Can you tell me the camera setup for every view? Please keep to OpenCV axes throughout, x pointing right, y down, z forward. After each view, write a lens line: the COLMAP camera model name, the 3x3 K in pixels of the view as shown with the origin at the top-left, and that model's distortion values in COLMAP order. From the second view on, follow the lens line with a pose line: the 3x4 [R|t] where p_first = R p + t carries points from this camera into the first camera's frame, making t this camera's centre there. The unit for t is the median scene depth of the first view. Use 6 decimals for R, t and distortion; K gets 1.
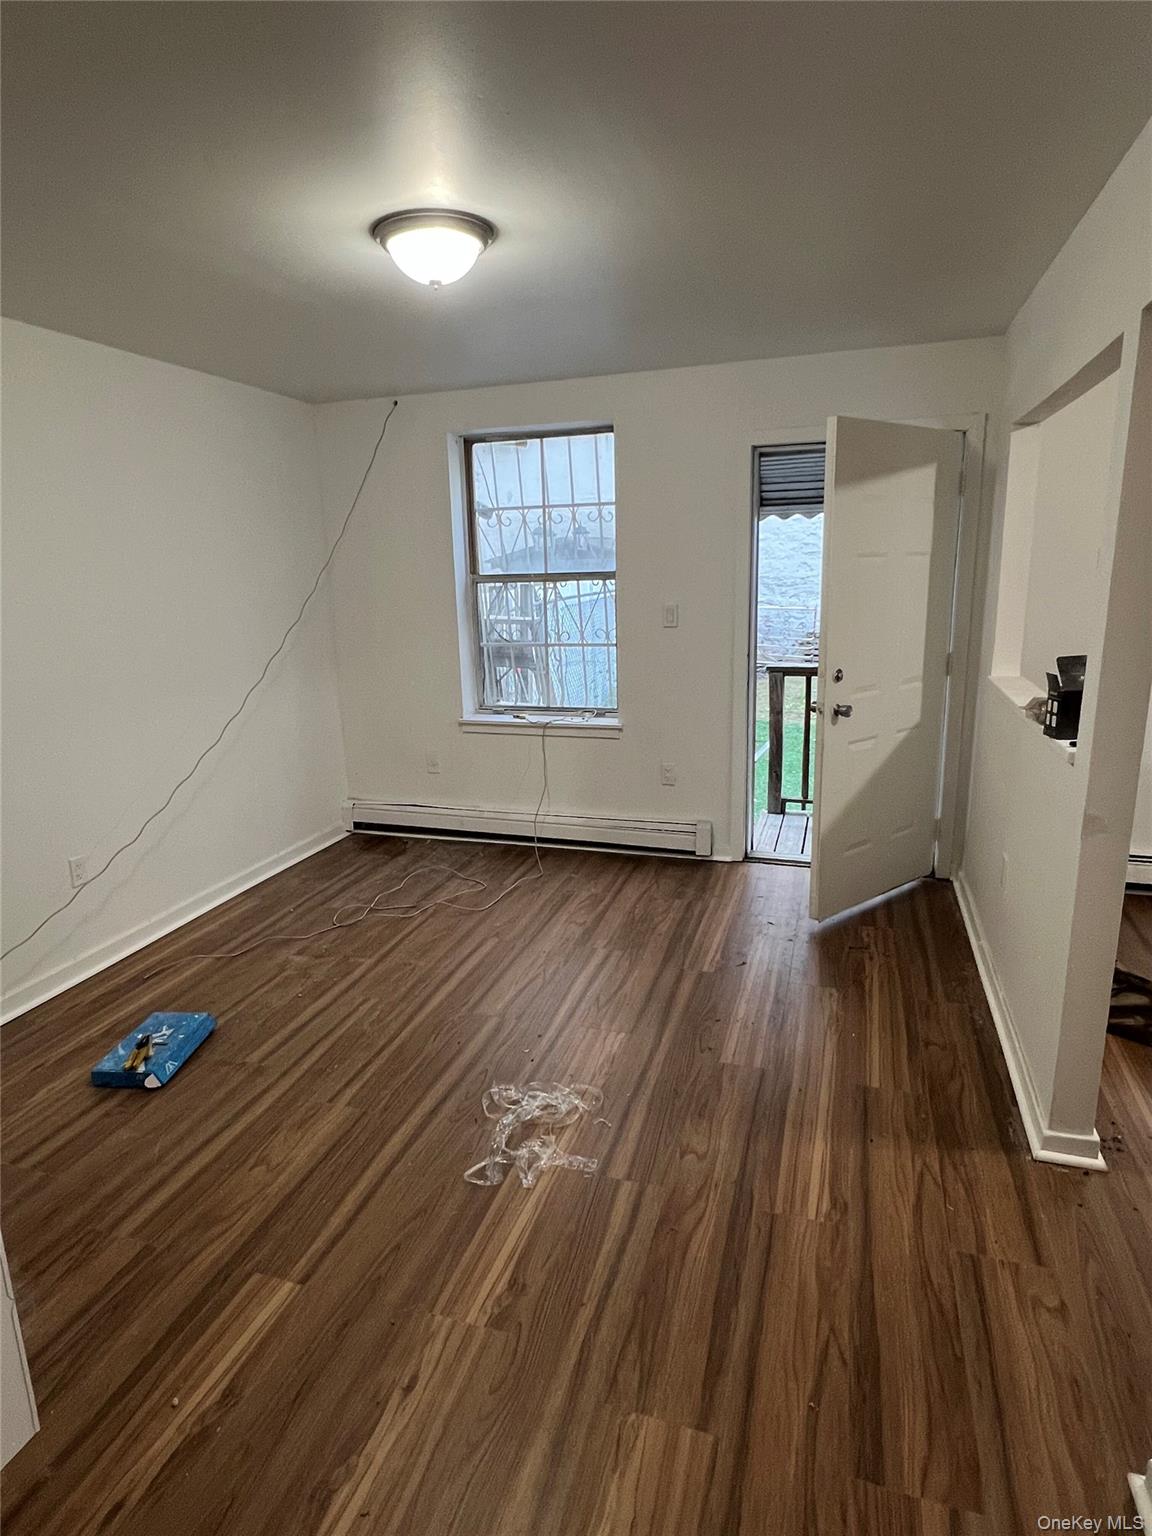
lens RADIAL K [[844.4, 0, 572.6], [0, 844.4, 765.0], [0, 0, 1]] dist [-0.005603, -0.000614]
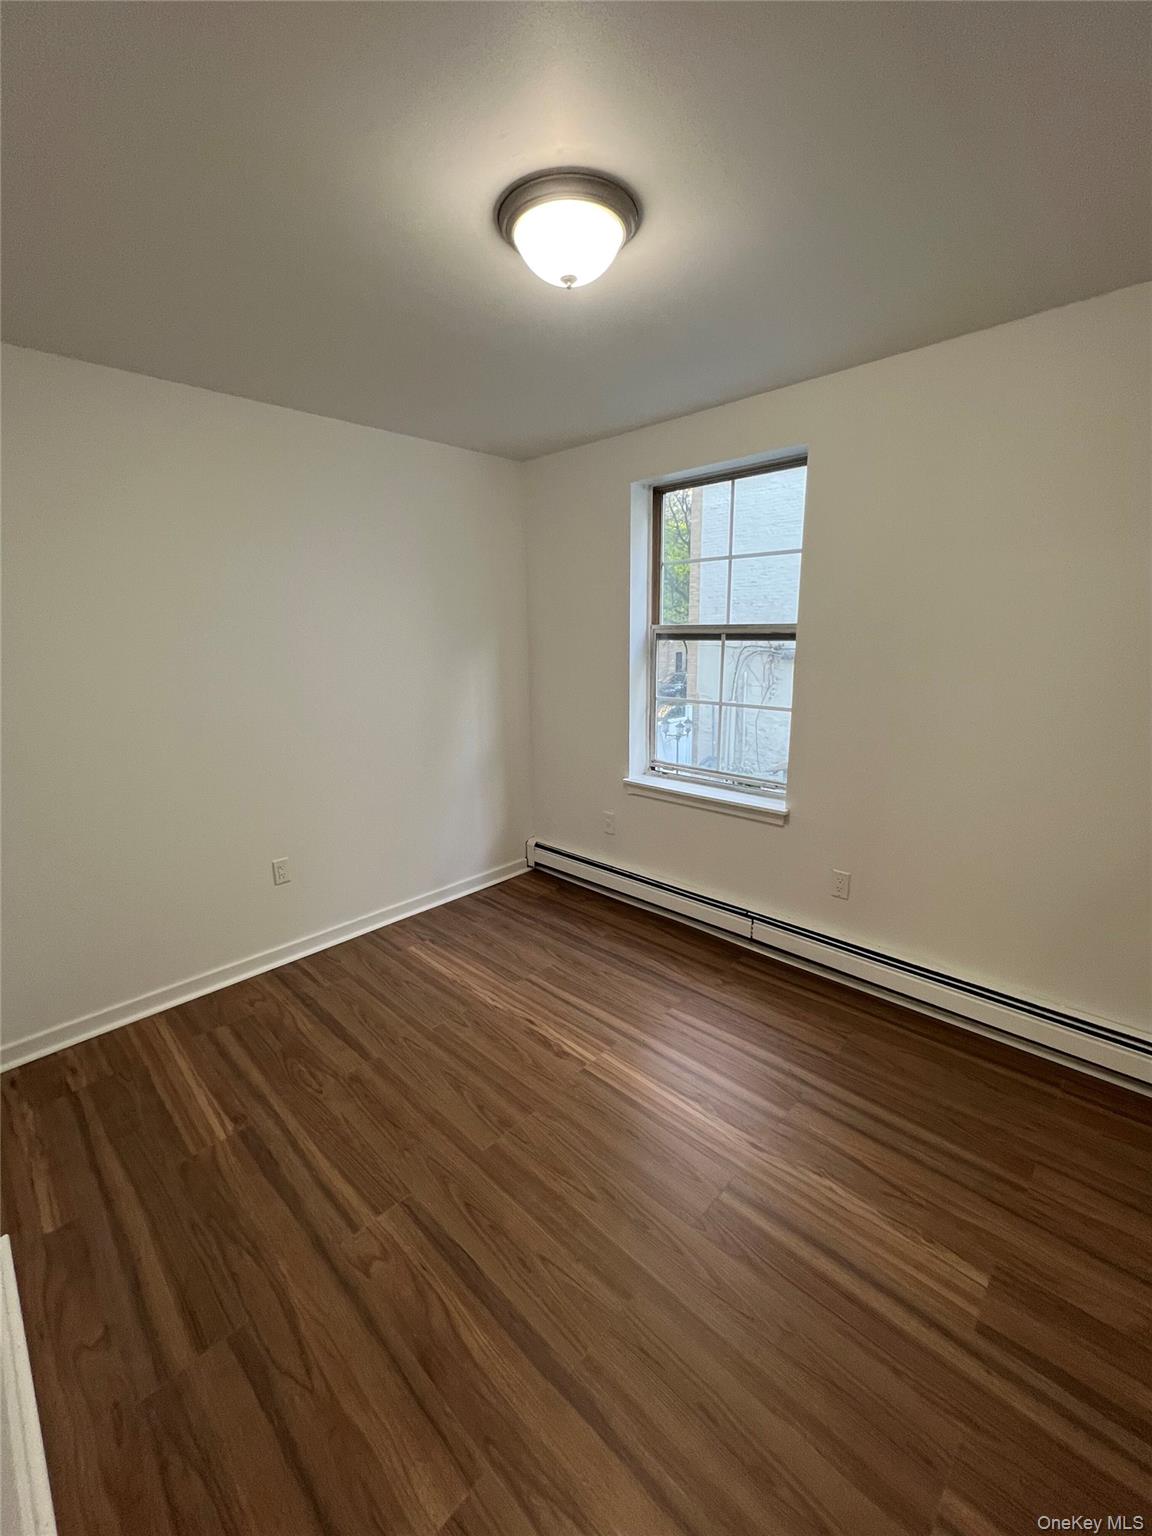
lens RADIAL K [[618.7, 0, 582.5], [0, 618.7, 766.0], [0, 0, 1]] dist [0.002871, 0.000375]
pose [[0.909627, 0.108192, -0.401090, 0.112556], [-0.112085, 0.993602, 0.013822, -0.079004], [0.400019, 0.032383, 0.915935, 0.349124]]
